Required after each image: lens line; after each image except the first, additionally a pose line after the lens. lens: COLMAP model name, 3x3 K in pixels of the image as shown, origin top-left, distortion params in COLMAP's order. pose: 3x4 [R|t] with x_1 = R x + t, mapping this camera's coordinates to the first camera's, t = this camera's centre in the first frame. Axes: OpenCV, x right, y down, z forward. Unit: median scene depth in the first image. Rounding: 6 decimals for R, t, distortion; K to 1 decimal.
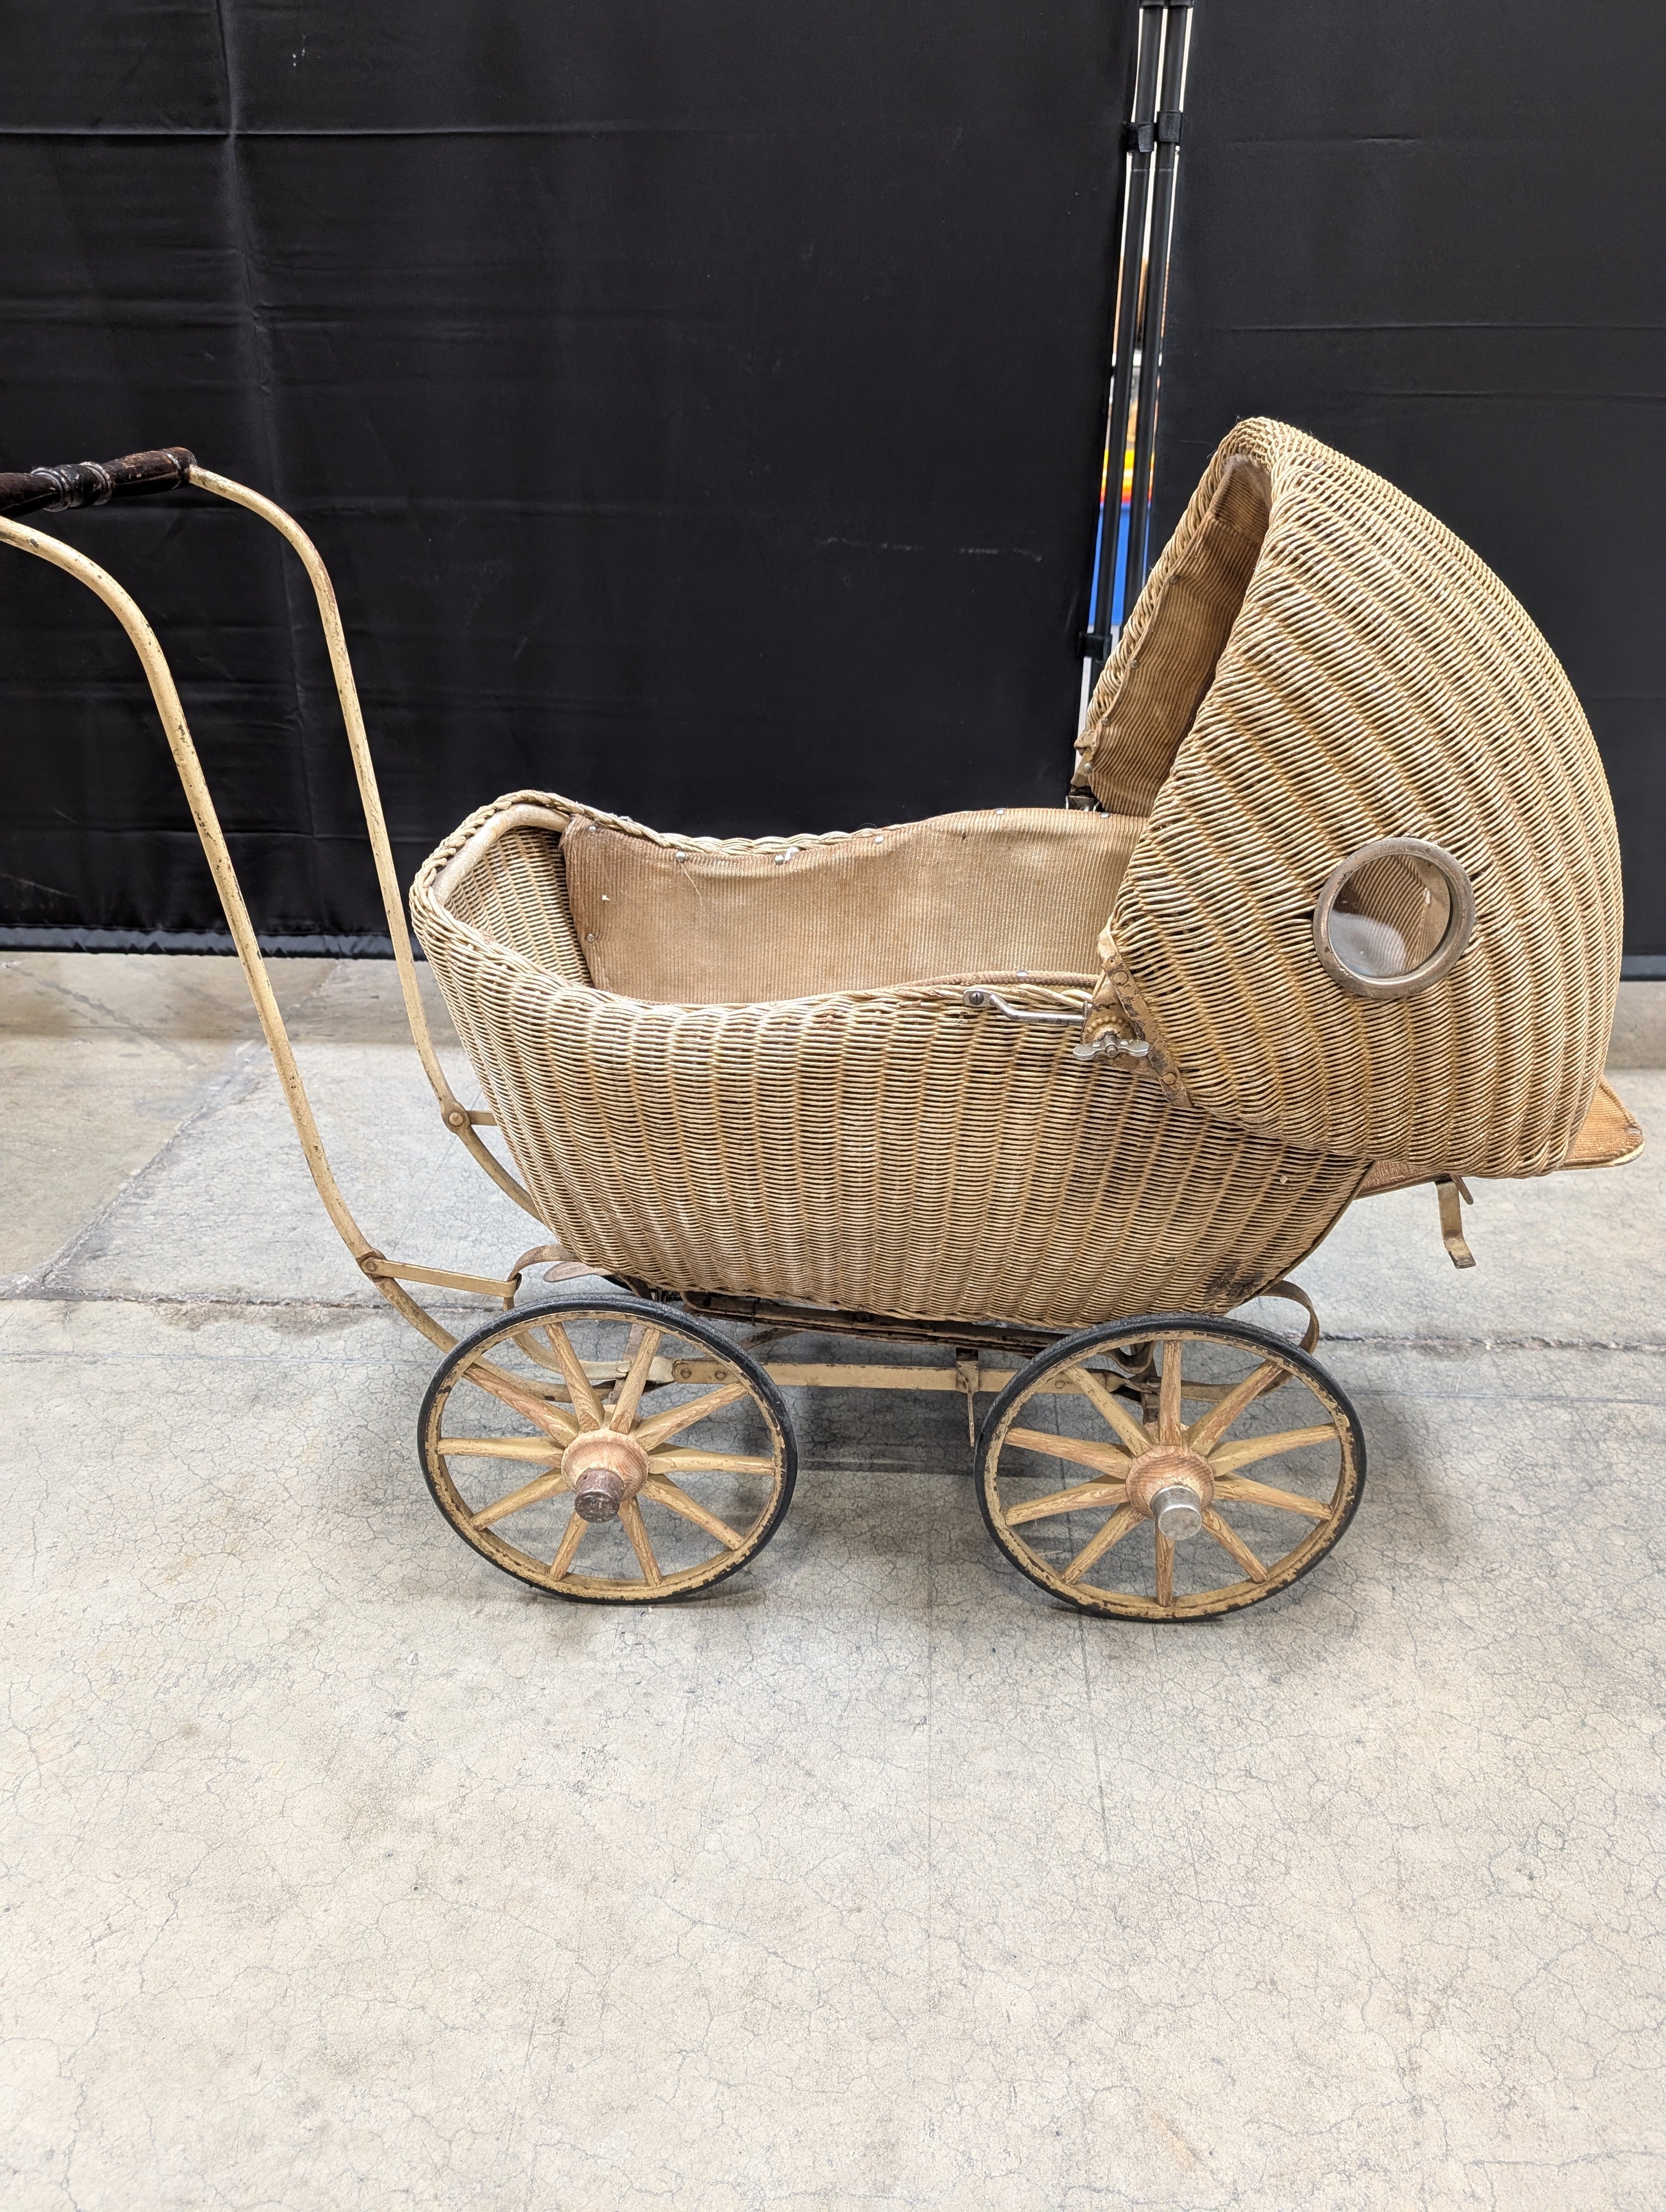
lens RADIAL K [[1598.4, 0, 828.3], [0, 1598.4, 1110.4], [0, 0, 1]] dist [0.011467, -0.009691]
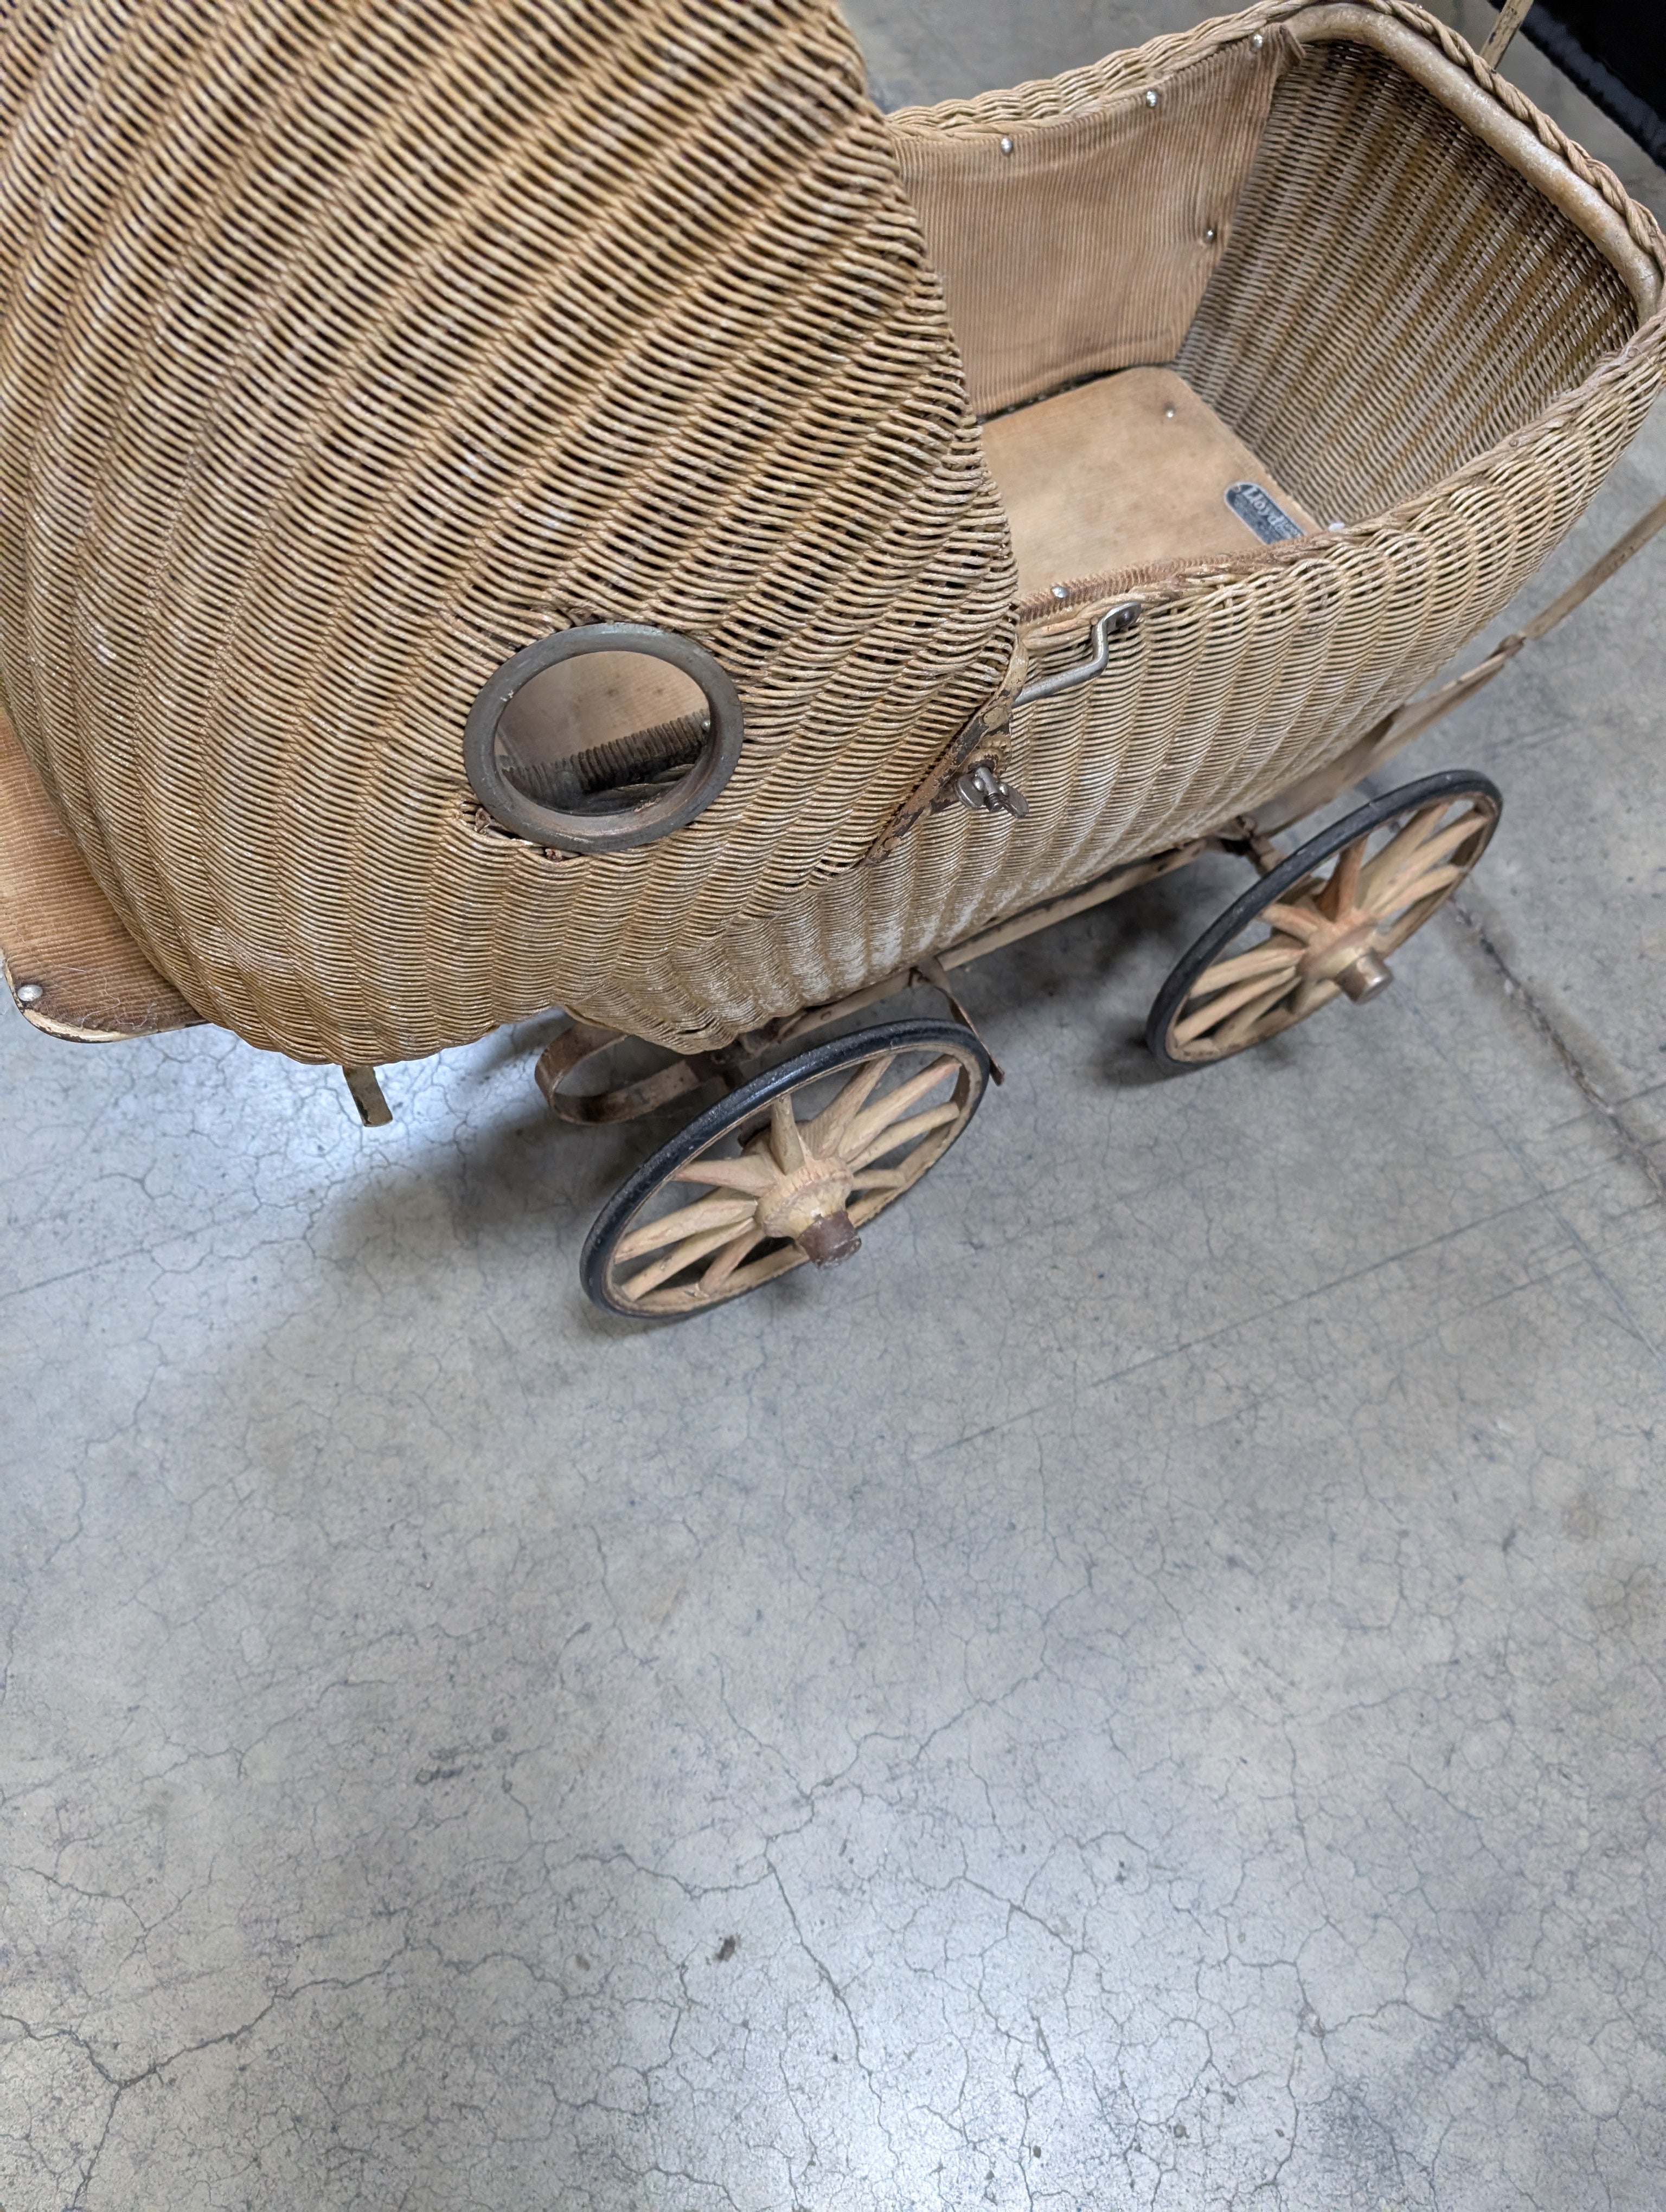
lens RADIAL K [[1598.4, 0, 844.8], [0, 1598.4, 1146.8], [0, 0, 1]] dist [0.011467, -0.009691]
pose [[0.460099, 0.805548, -0.373366, 0.320581], [-0.479418, 0.579349, 0.659176, -0.244879], [0.747307, -0.124288, 0.652752, 0.297542]]
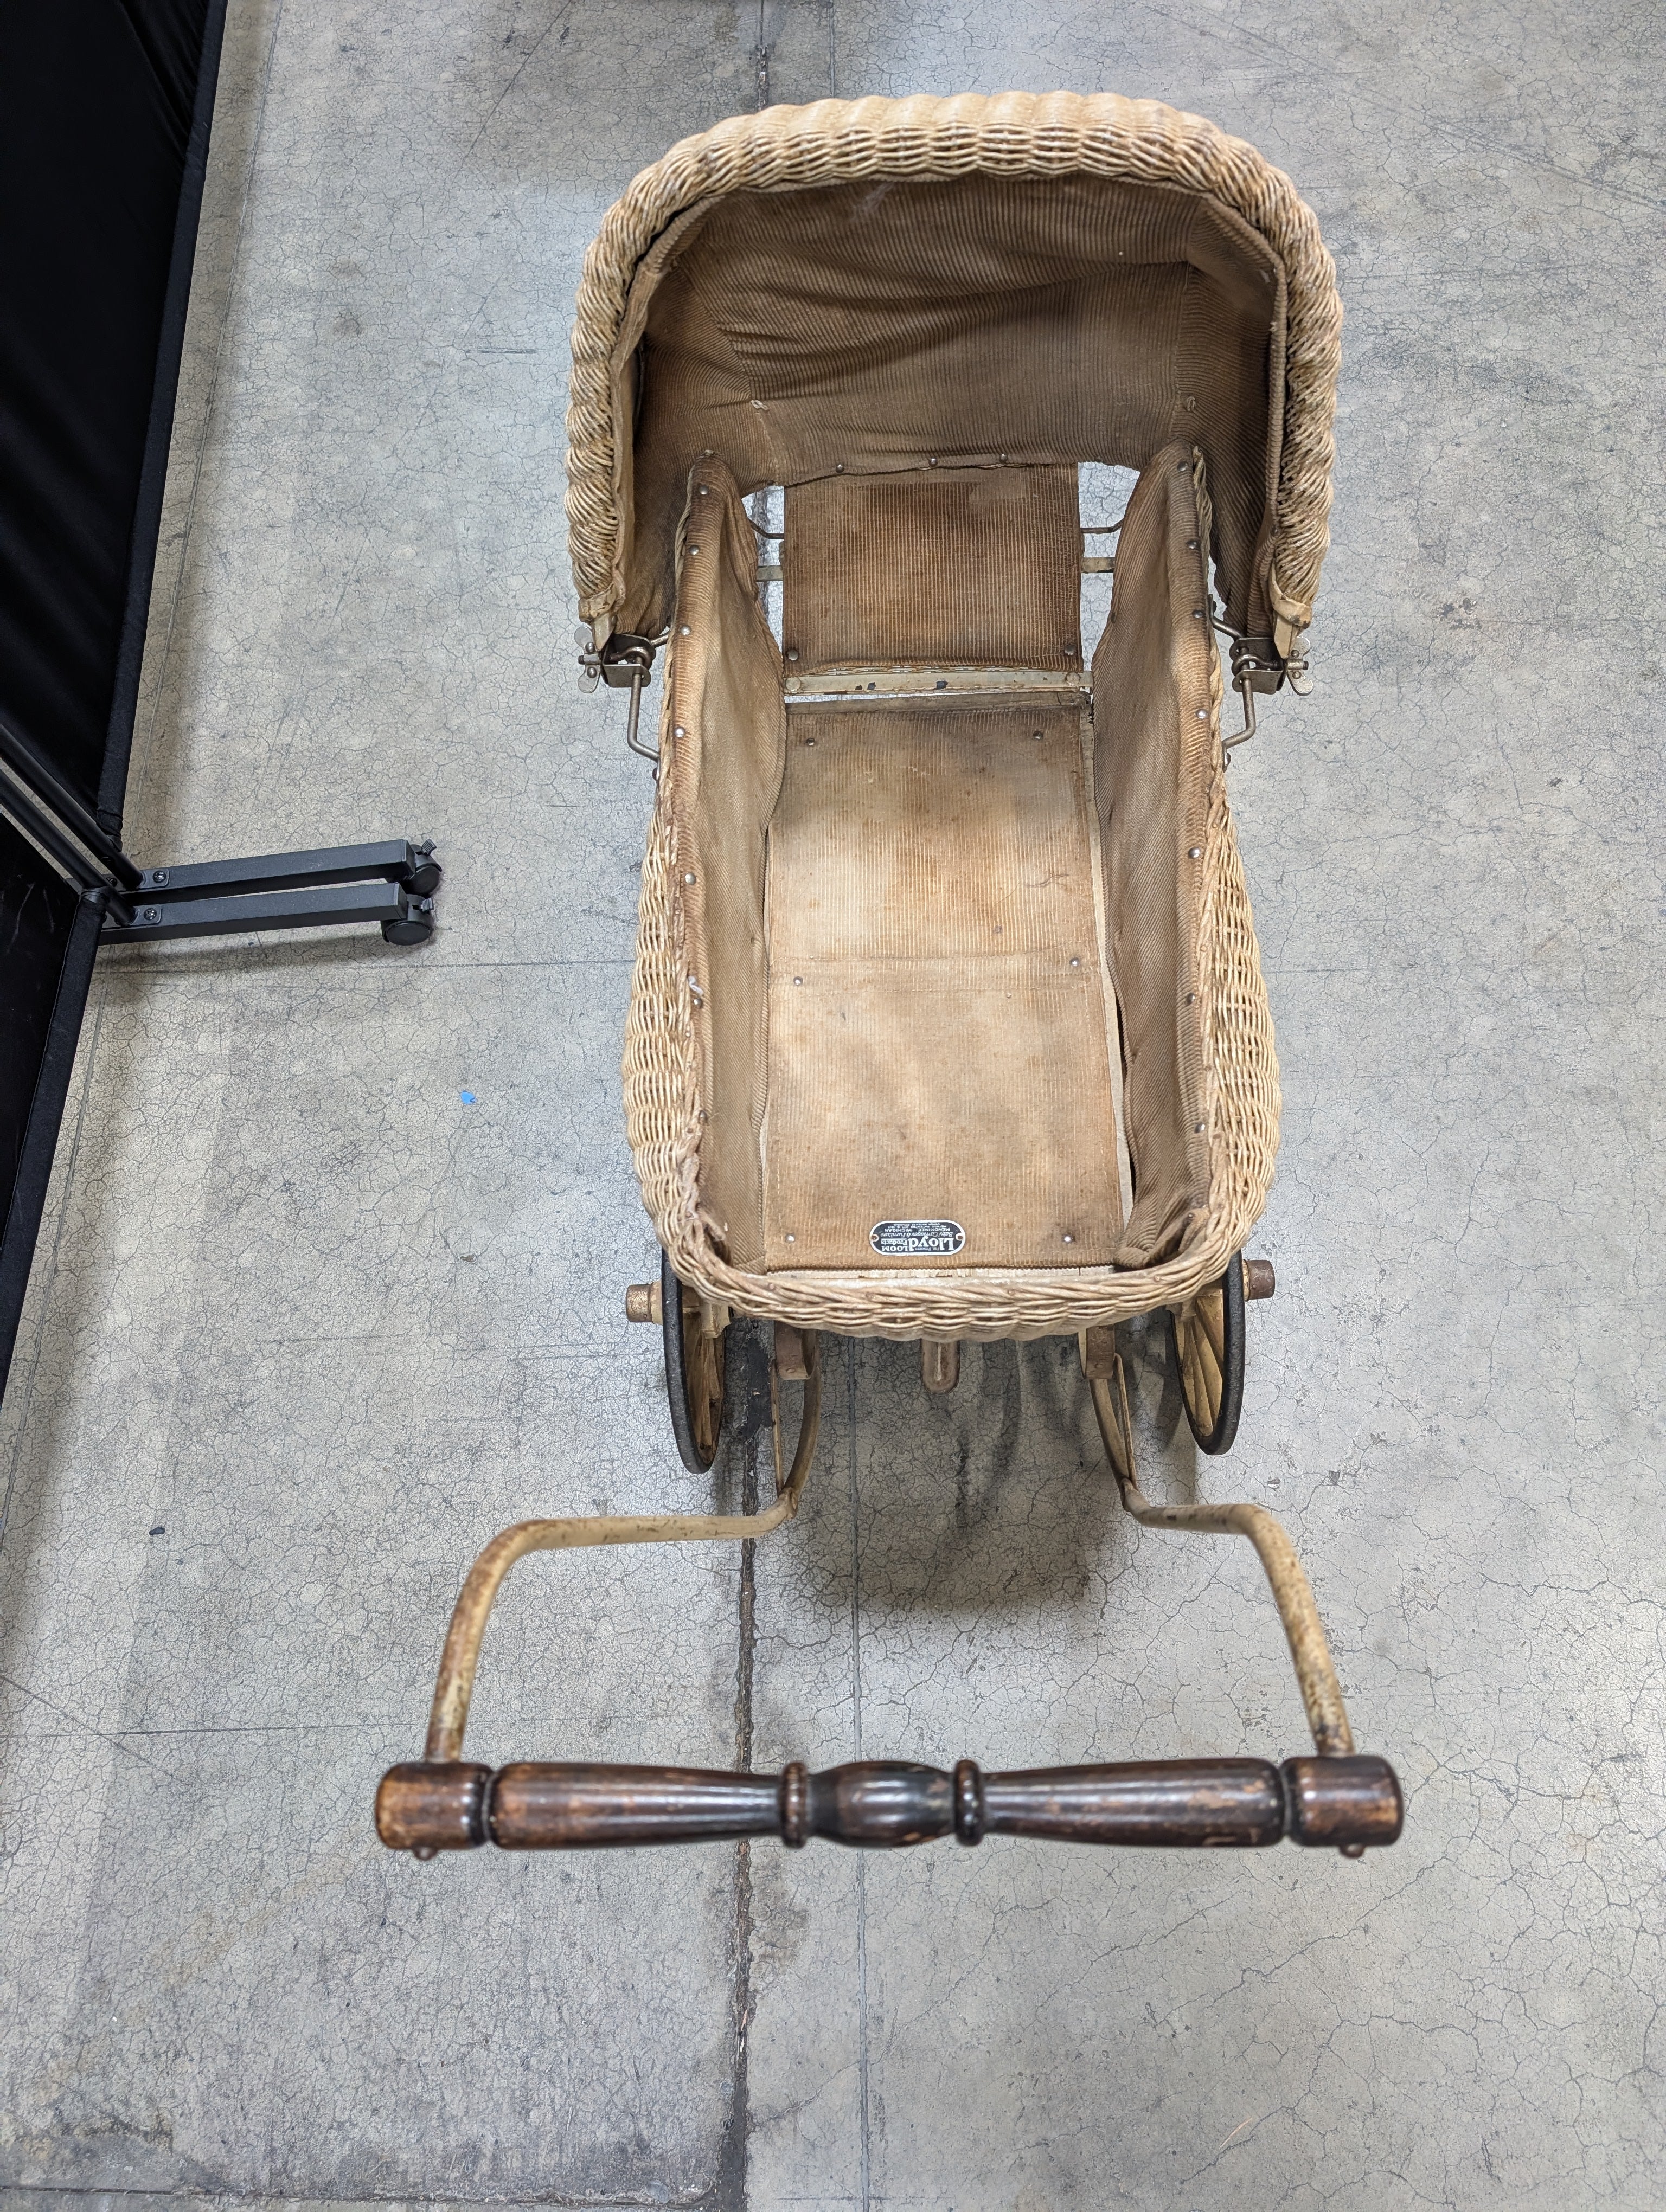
lens RADIAL K [[1598.4, 0, 855.1], [0, 1598.4, 1129.3], [0, 0, 1]] dist [0.011467, -0.009691]
pose [[-0.063927, -0.922823, 0.379884, -0.445103], [0.493131, 0.301730, 0.815954, -0.840644], [-0.867603, 0.239494, 0.435784, 0.693407]]
